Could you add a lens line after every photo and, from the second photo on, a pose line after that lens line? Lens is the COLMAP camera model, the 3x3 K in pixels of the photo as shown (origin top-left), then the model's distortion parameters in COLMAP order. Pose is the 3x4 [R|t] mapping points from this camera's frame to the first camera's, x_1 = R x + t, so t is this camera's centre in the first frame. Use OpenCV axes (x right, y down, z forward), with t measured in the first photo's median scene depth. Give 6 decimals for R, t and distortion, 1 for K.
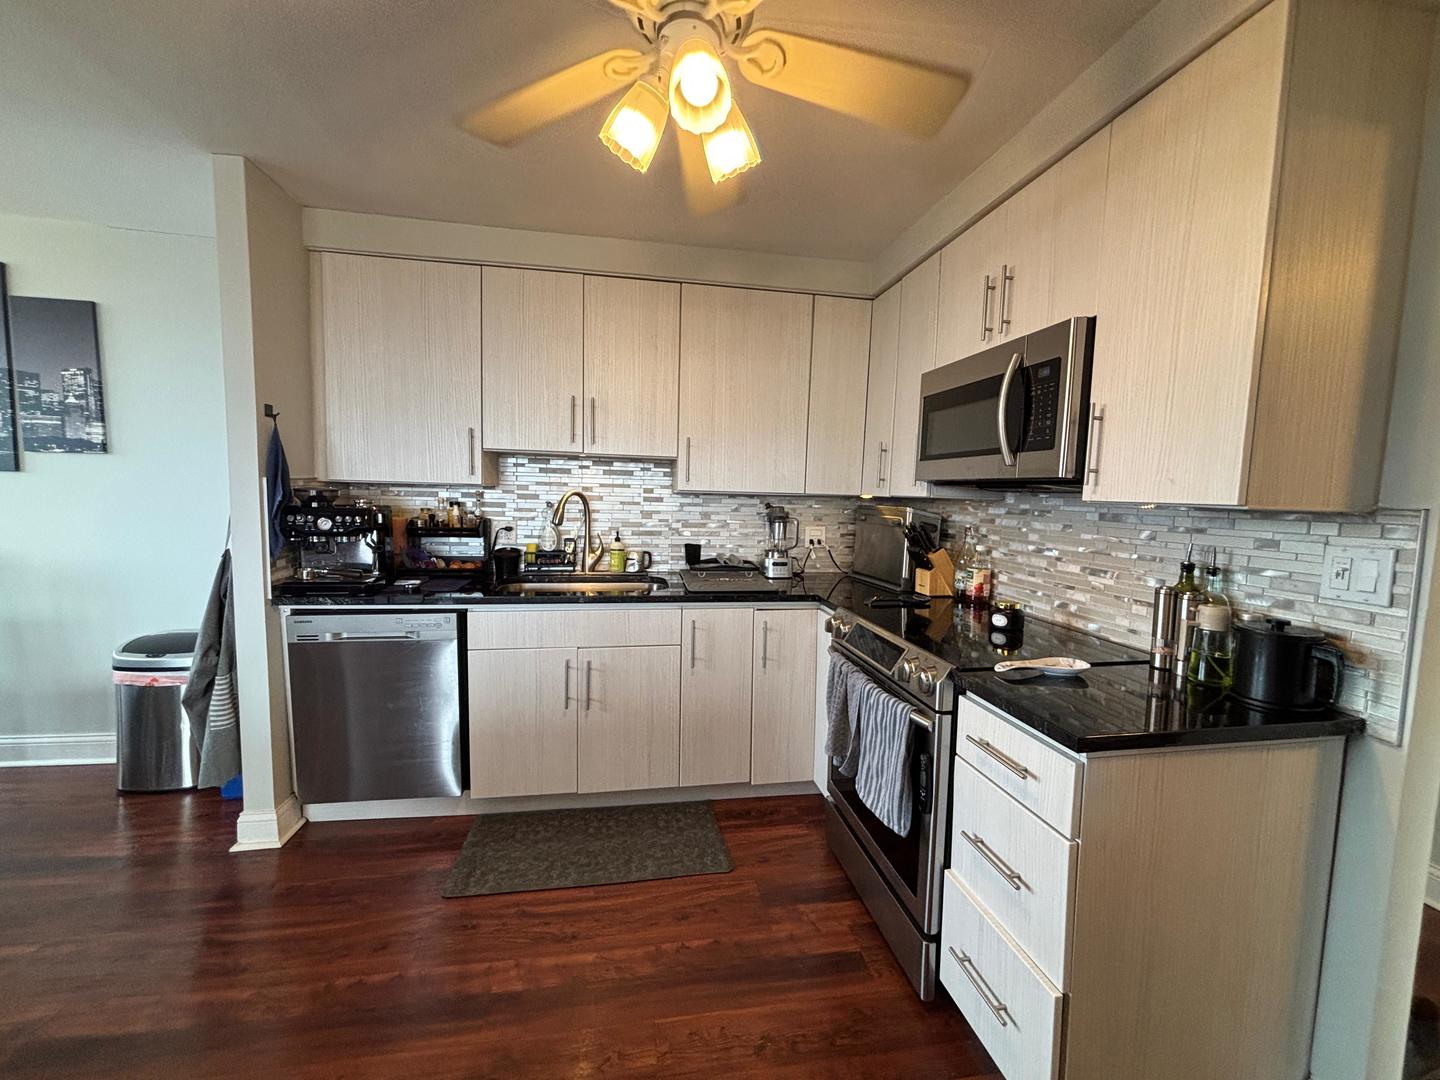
lens RADIAL K [[578.2, 0, 721.8], [0, 578.2, 539.5], [0, 0, 1]] dist [-0.000097, 0.000363]
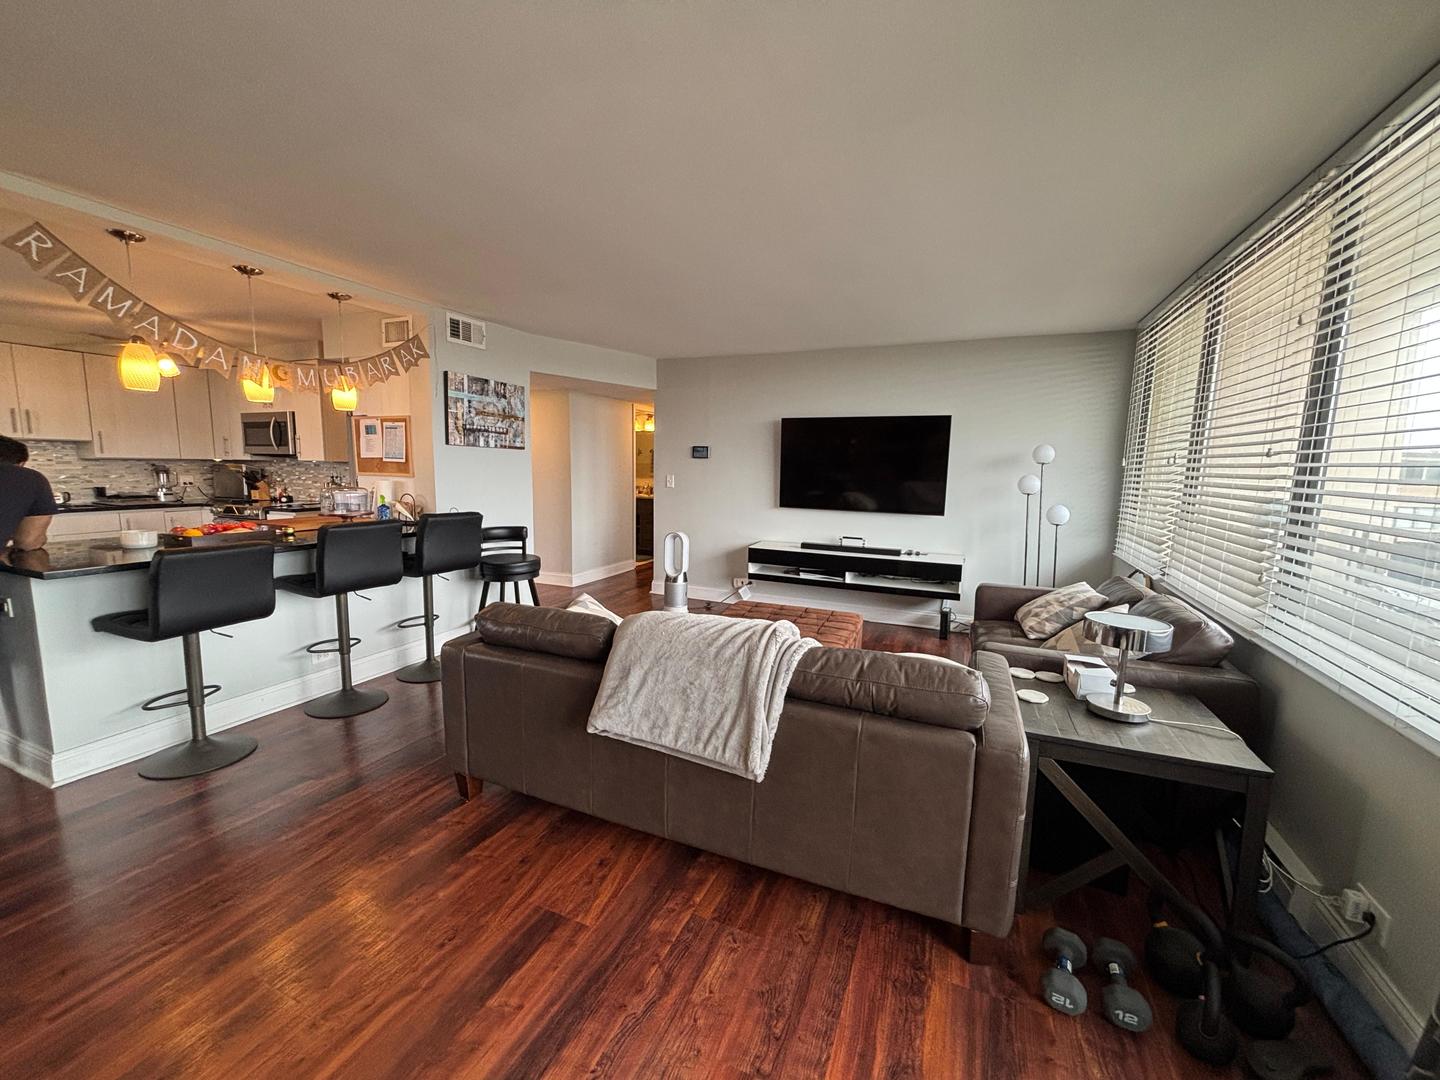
lens RADIAL K [[578.2, 0, 721.8], [0, 578.2, 539.5], [0, 0, 1]] dist [-0.000097, 0.000363]
pose [[0.552967, -0.124748, 0.823812, -0.582746], [0.065404, 0.992176, 0.106343, 0.126689], [-0.830632, -0.004924, 0.556799, -1.950464]]
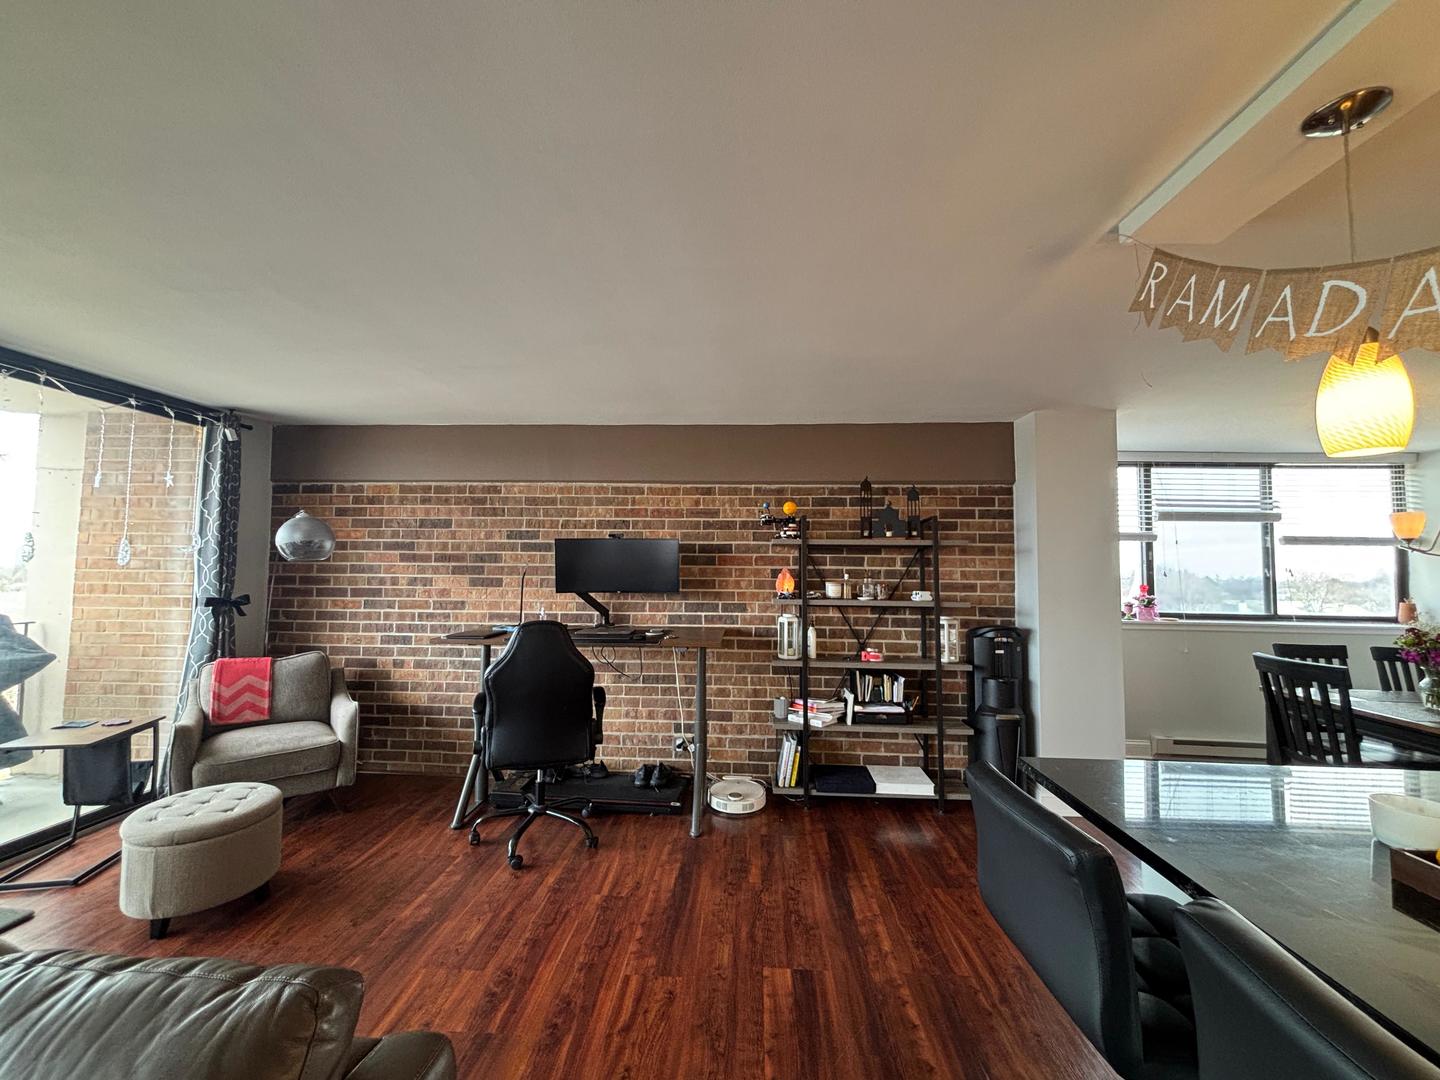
lens RADIAL K [[578.2, 0, 721.8], [0, 578.2, 539.5], [0, 0, 1]] dist [-0.000097, 0.000363]
pose [[-0.226411, -0.090292, -0.969838, 0.275764], [-0.100154, 0.992575, -0.069027, 0.042278], [0.968869, 0.081504, -0.233773, -0.831265]]
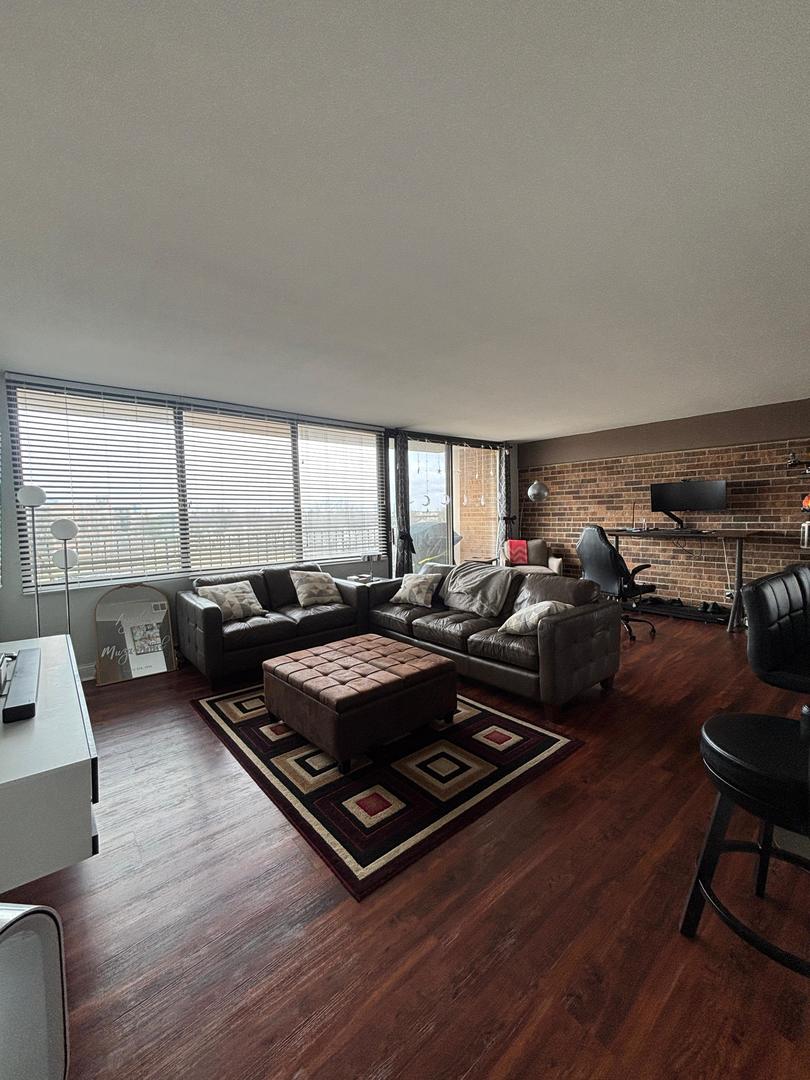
lens RADIAL K [[433.7, 0, 405.5], [0, 433.7, 541.7], [0, 0, 1]] dist [-0.000097, 0.000363]
pose [[-0.866284, 0.022404, -0.499049, 1.076109], [-0.047616, 0.990742, 0.127133, 0.047717], [0.497277, 0.133896, -0.857197, -0.308651]]
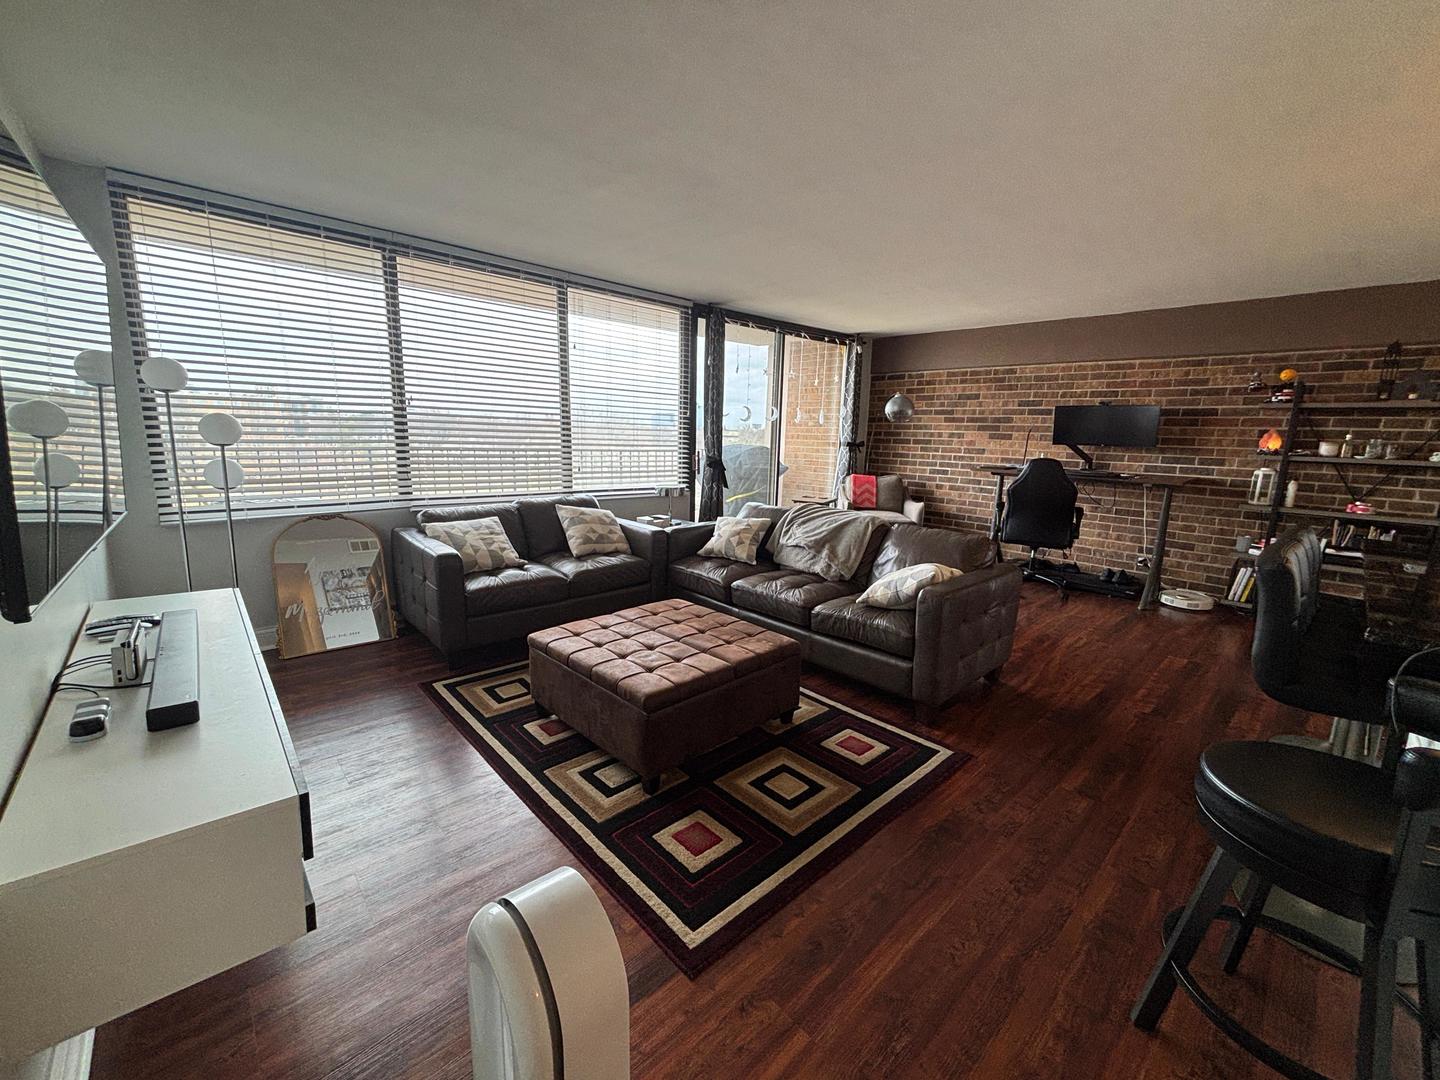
lens RADIAL K [[578.2, 0, 721.8], [0, 578.2, 539.5], [0, 0, 1]] dist [-0.000097, 0.000363]
pose [[-0.839963, 0.049026, -0.540424, 1.105721], [-0.098907, 0.965396, 0.241305, 0.061096], [0.533554, 0.256139, -0.806048, -0.423322]]
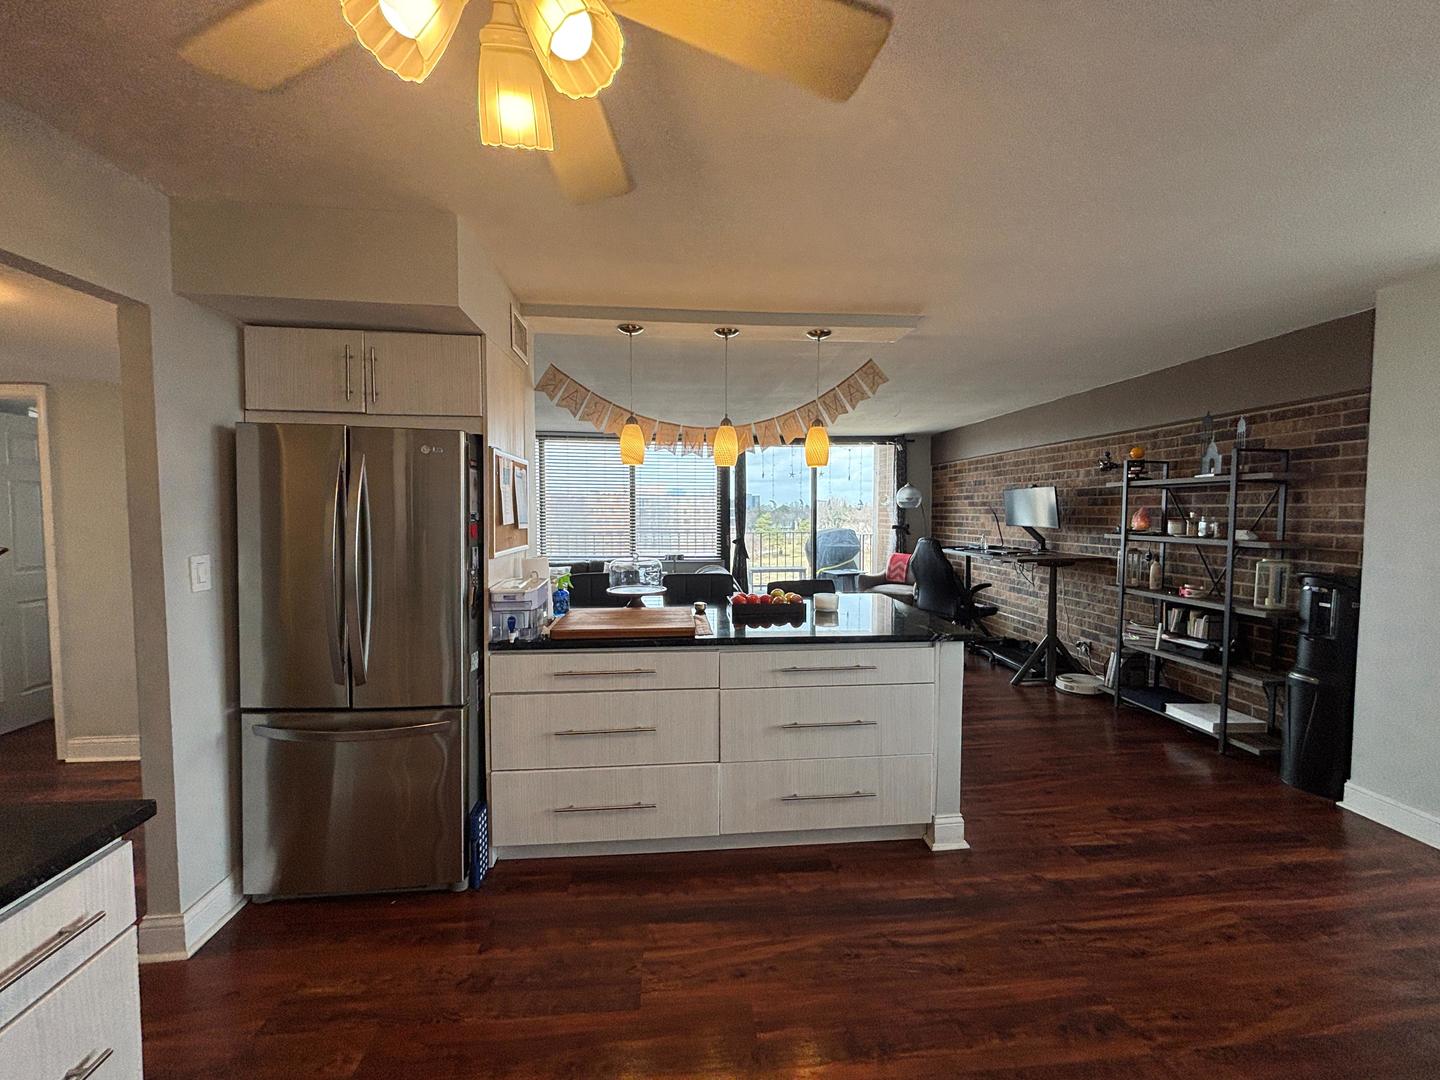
lens RADIAL K [[571.0, 0, 722.4], [0, 571.0, 541.6], [0, 0, 1]] dist [-0.002707, 0.000219]
pose [[-0.996347, -0.036778, 0.077075, -0.144047], [-0.025584, 0.989610, 0.141486, -0.103425], [-0.081478, 0.138998, -0.986935, 0.676338]]
